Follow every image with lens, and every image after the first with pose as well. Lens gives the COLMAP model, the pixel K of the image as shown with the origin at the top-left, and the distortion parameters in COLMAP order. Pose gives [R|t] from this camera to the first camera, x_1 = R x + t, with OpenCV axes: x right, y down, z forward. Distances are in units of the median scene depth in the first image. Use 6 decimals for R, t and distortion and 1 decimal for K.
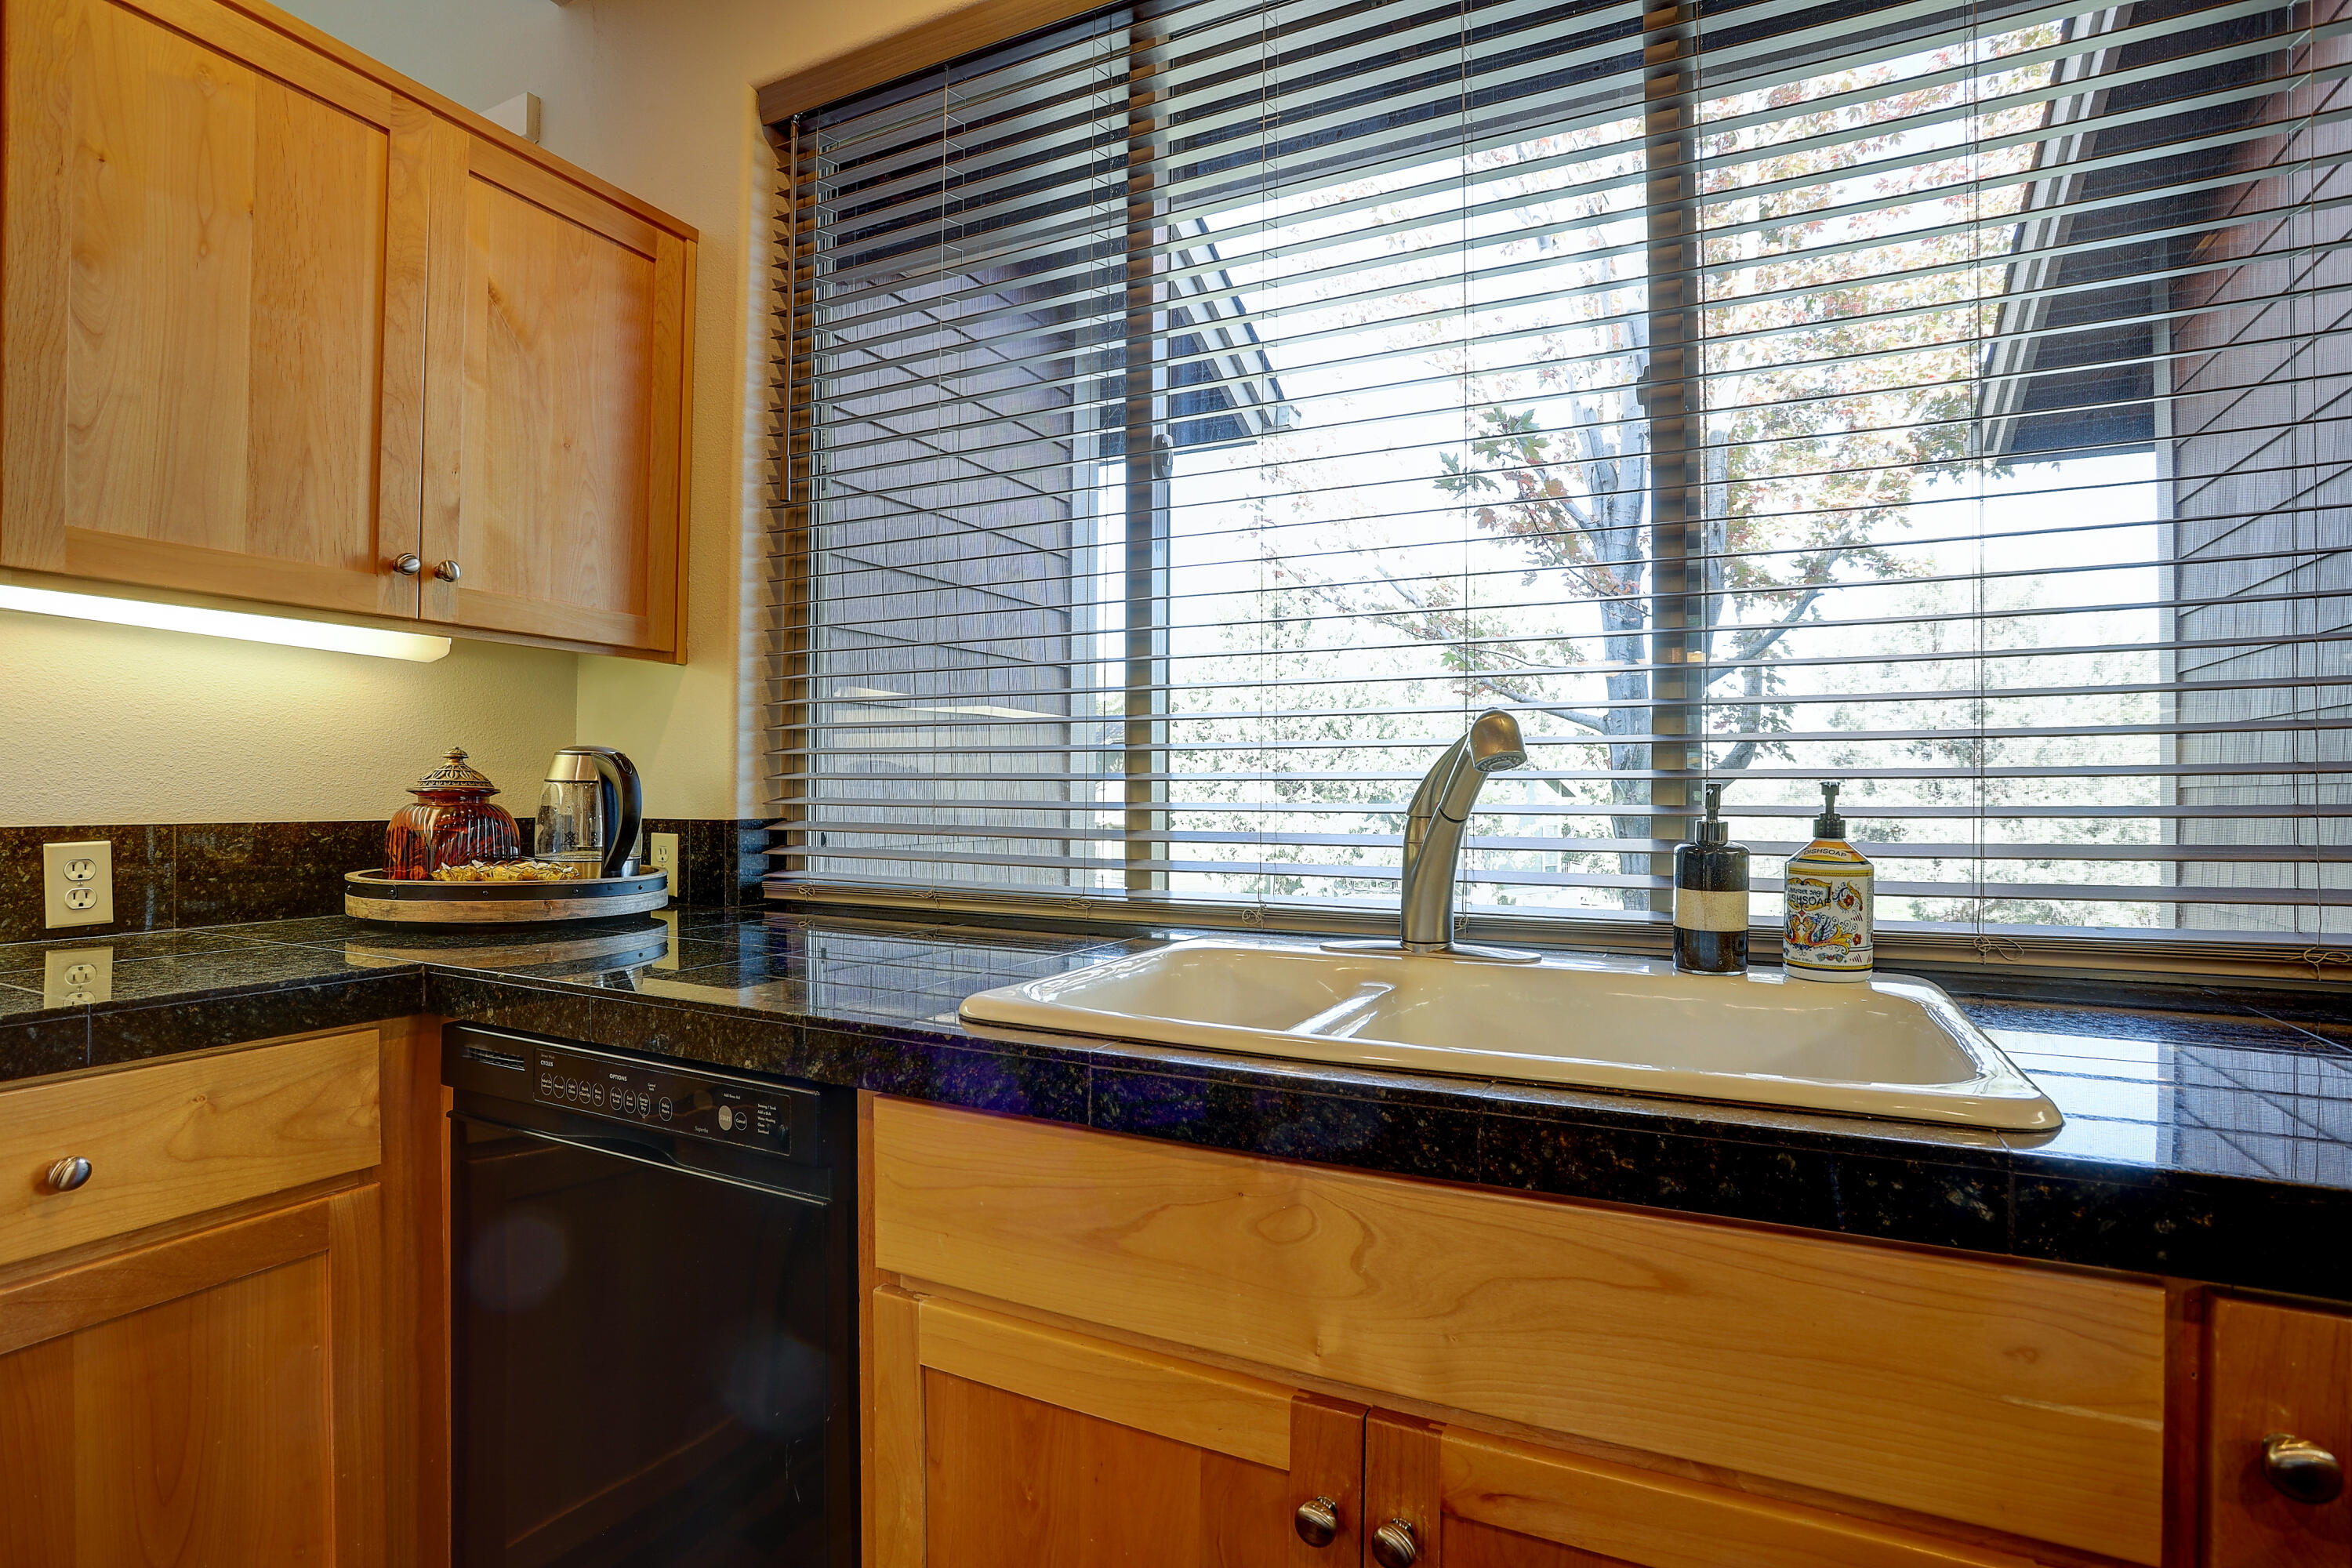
lens RADIAL K [[1149.2, 0, 1166.6], [0, 1149.2, 804.2], [0, 0, 1]] dist [-0.059850, 0.017039]
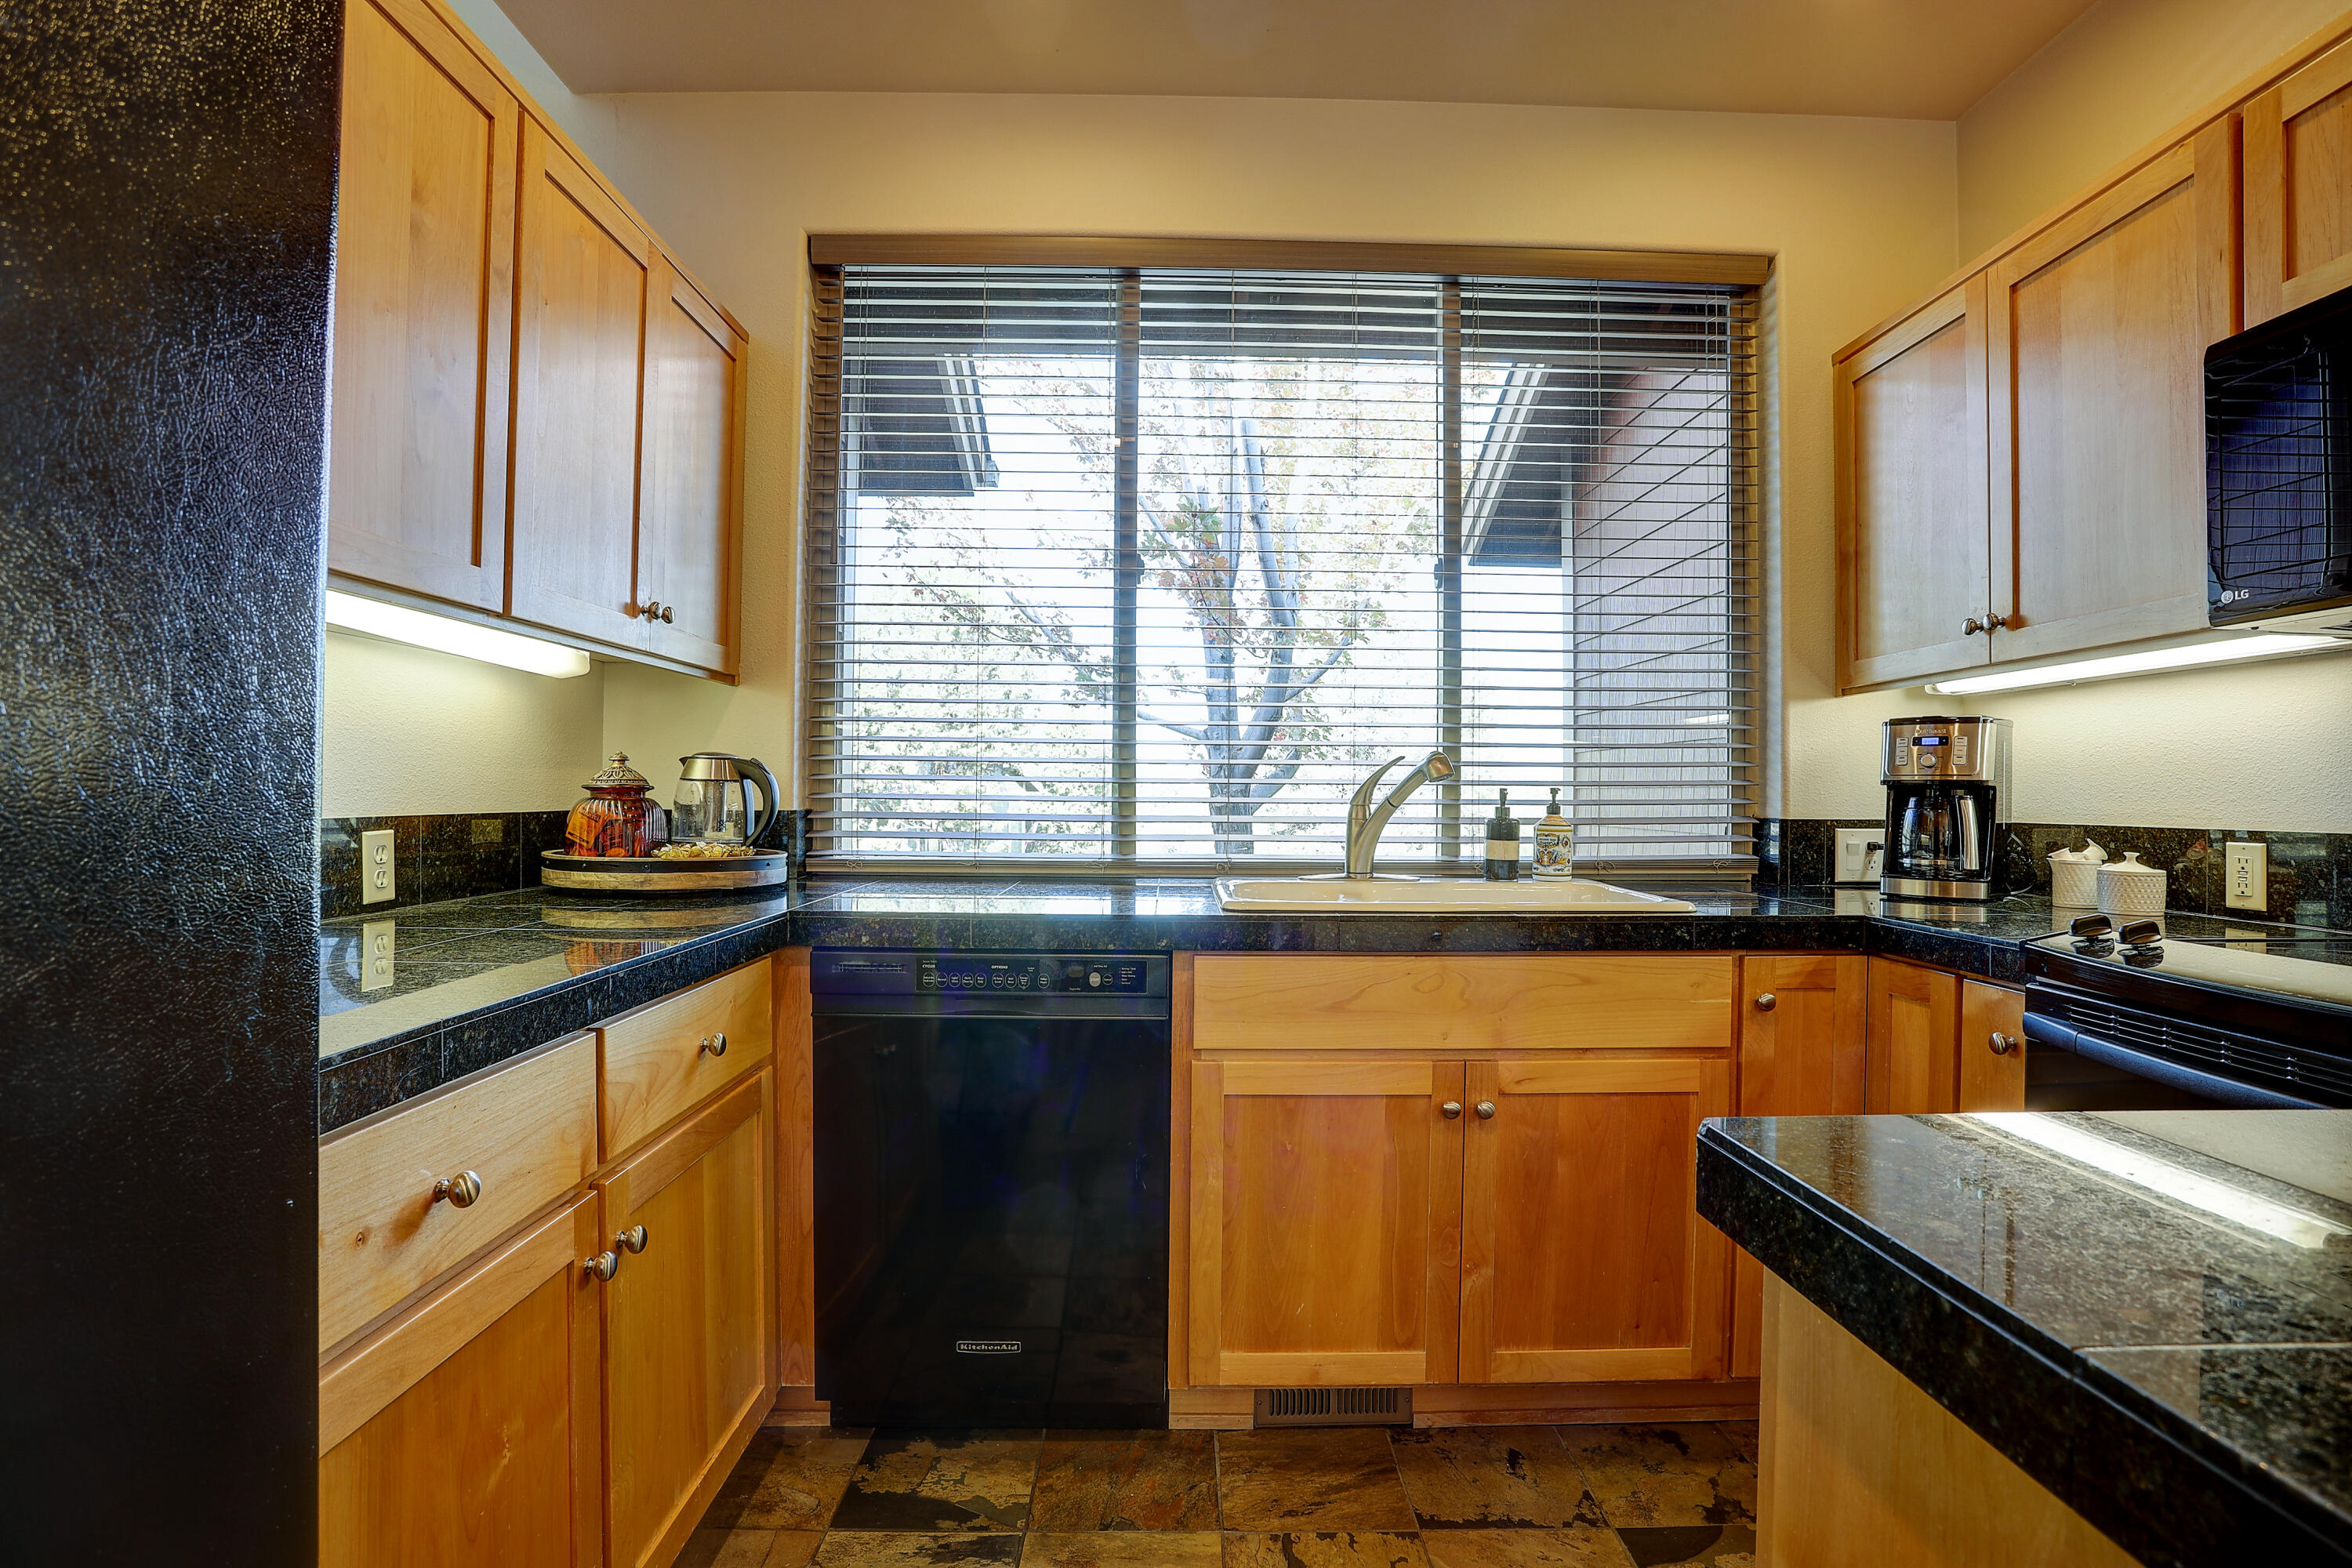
lens RADIAL K [[1149.2, 0, 1177.6], [0, 1149.2, 791.7], [0, 0, 1]] dist [-0.059850, 0.017039]
pose [[0.889584, 0.003153, 0.456761, -0.779738], [-0.001676, 0.999992, -0.003639, -0.004556], [-0.456769, 0.002472, 0.889582, -0.453613]]
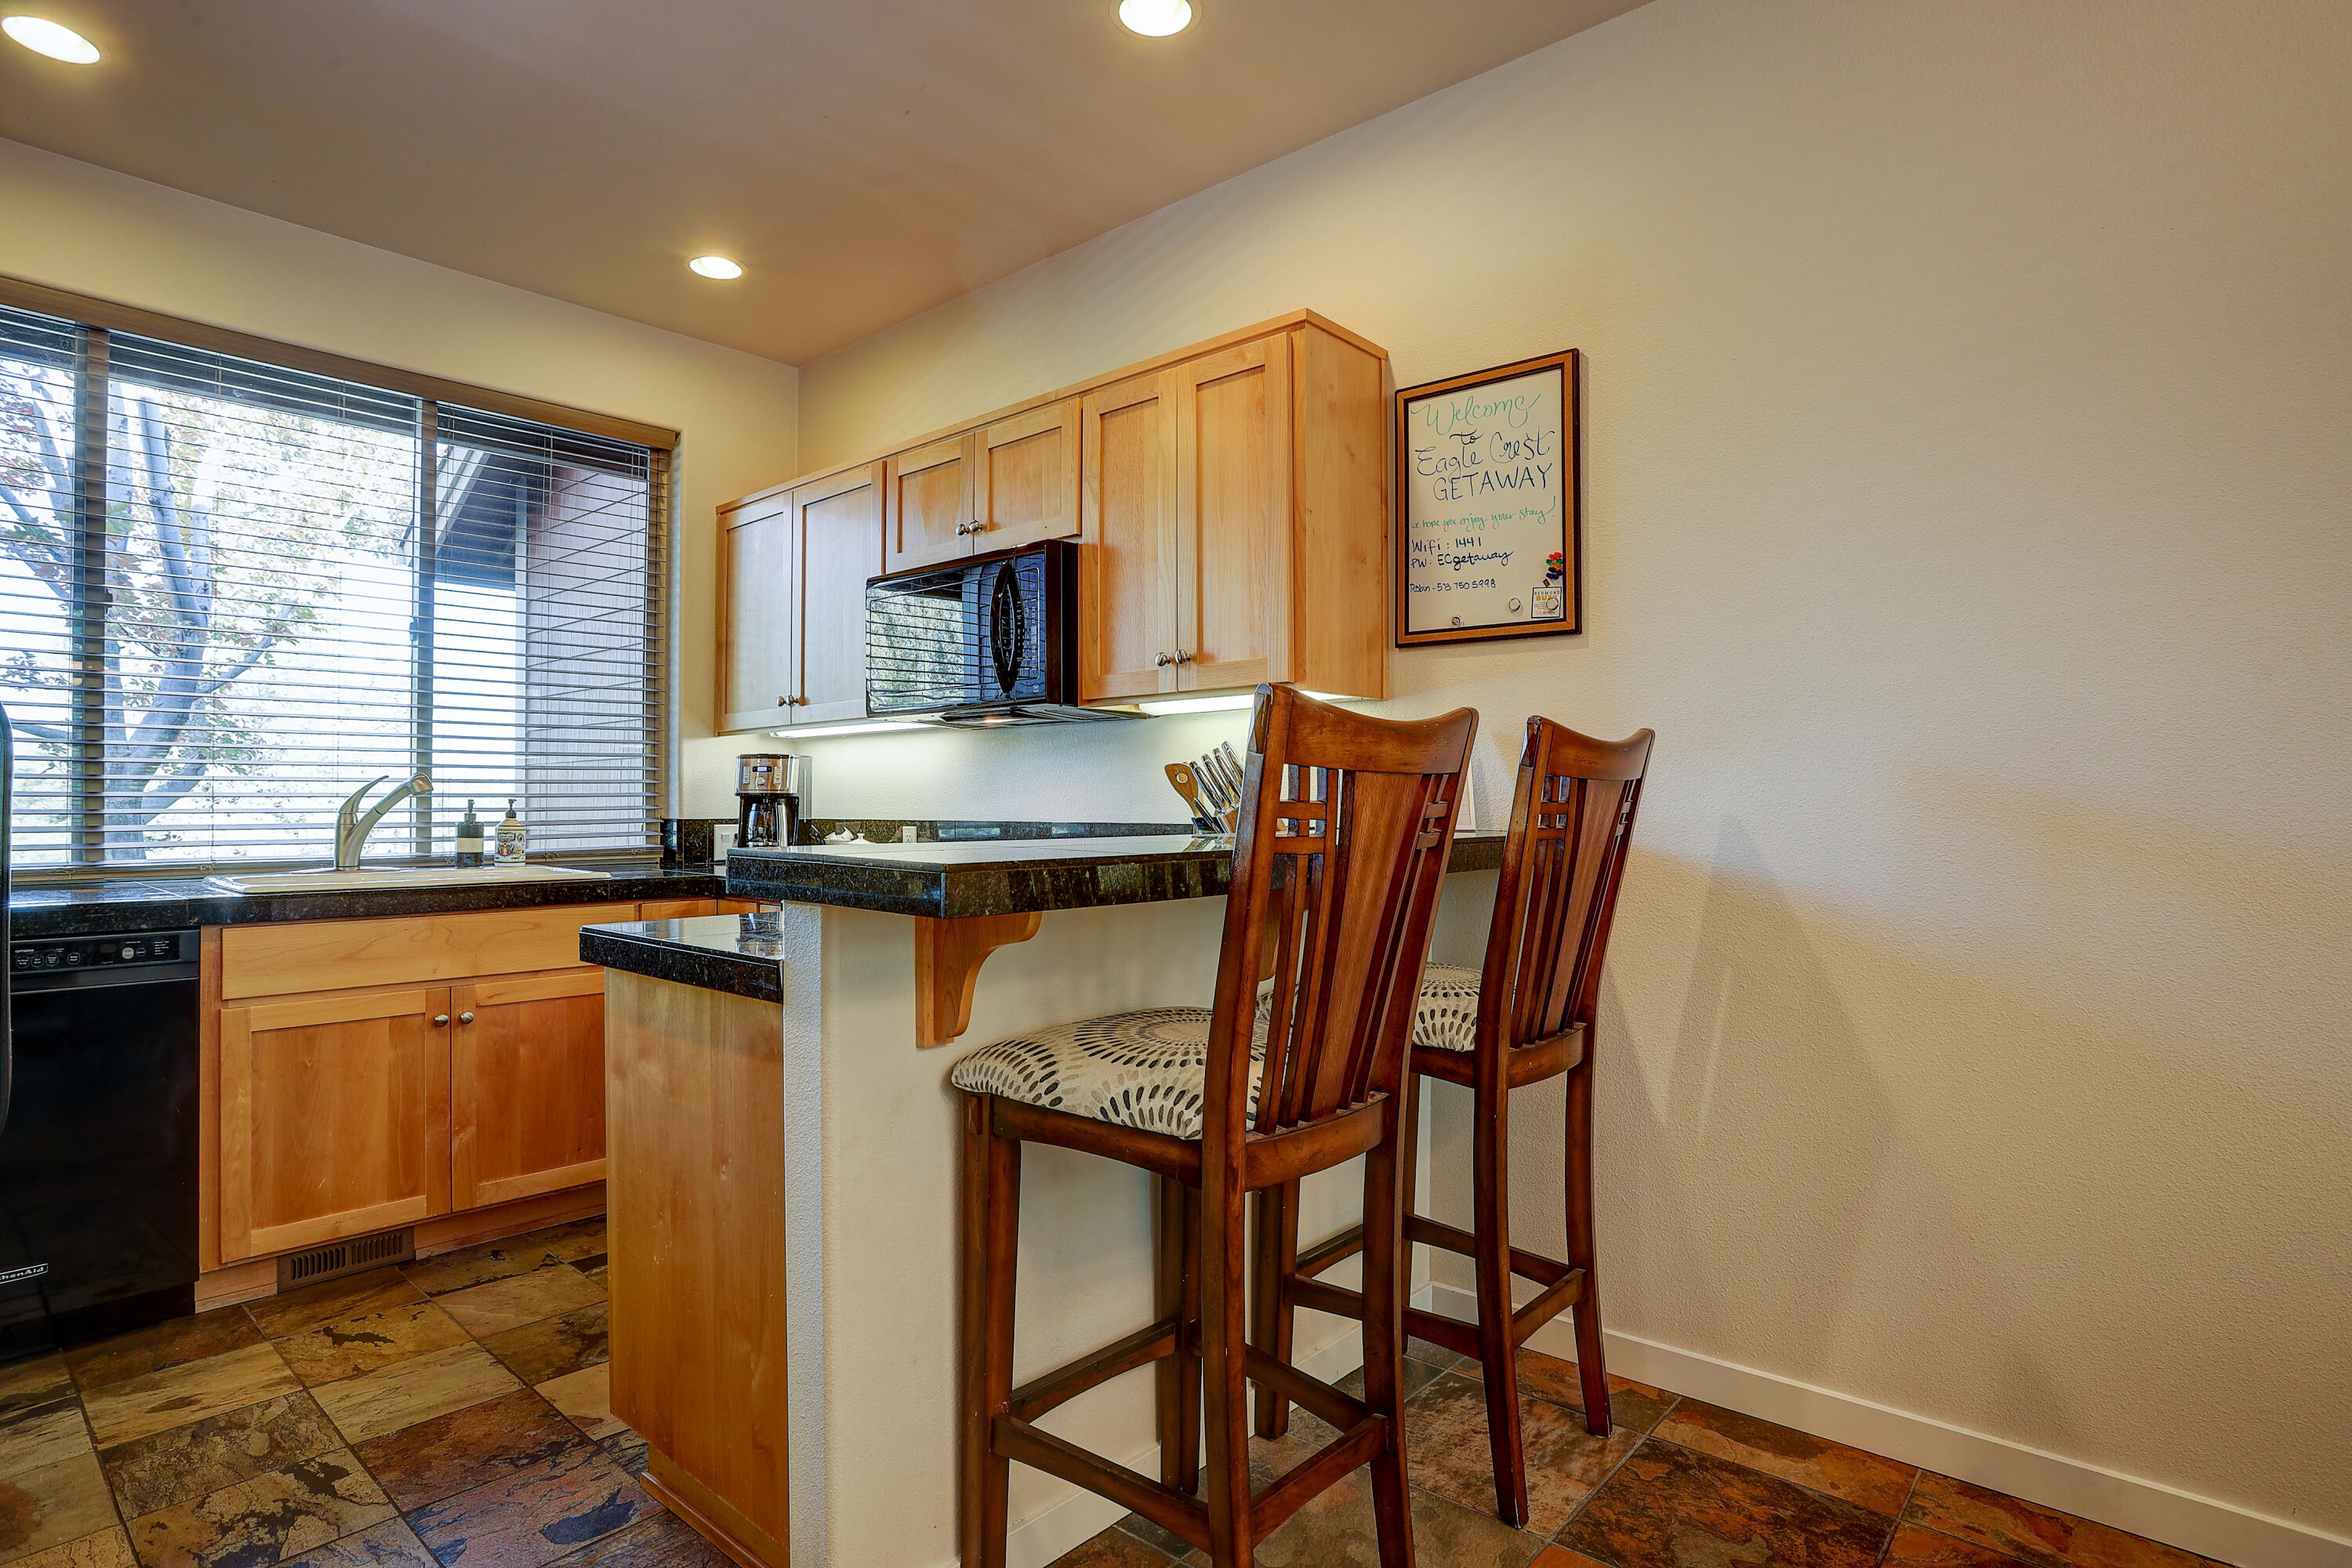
lens RADIAL K [[1216.6, 0, 1212.8], [0, 1216.6, 796.9], [0, 0, 1]] dist [-0.063589, 0.021299]
pose [[0.237802, 0.001552, 0.971312, -1.507859], [0.006338, 0.999975, -0.003149, -0.004661], [-0.971293, 0.006905, 0.237787, -1.146334]]
